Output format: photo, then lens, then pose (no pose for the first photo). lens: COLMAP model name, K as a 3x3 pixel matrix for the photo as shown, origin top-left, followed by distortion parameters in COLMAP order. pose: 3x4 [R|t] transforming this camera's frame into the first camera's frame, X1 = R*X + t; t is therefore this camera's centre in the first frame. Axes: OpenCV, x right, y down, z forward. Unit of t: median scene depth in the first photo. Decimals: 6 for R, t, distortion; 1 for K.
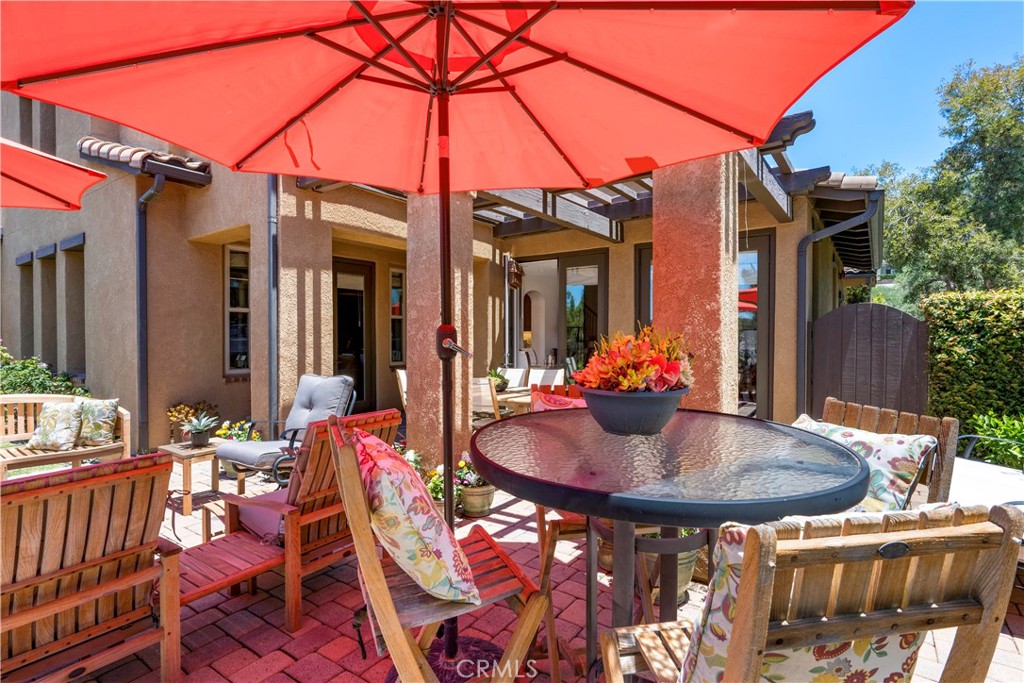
lens RADIAL K [[507.9, 0, 510.5], [0, 507.9, 337.4], [0, 0, 1]] dist [-0.000516, -0.000015]
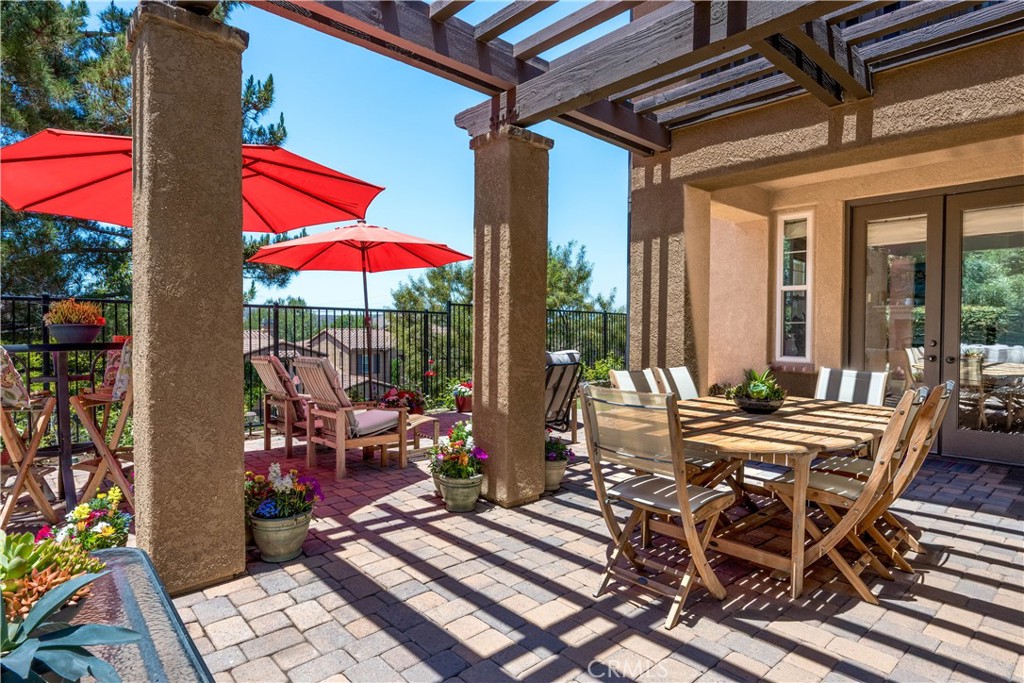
lens RADIAL K [[554.1, 0, 511.4], [0, 554.1, 341.7], [0, 0, 1]] dist [-0.005132, -0.001159]
pose [[-0.208522, 0.026883, -0.977648, 0.533132], [-0.016841, 0.999375, 0.031073, 0.016353], [0.977873, 0.022944, -0.207939, 0.802579]]
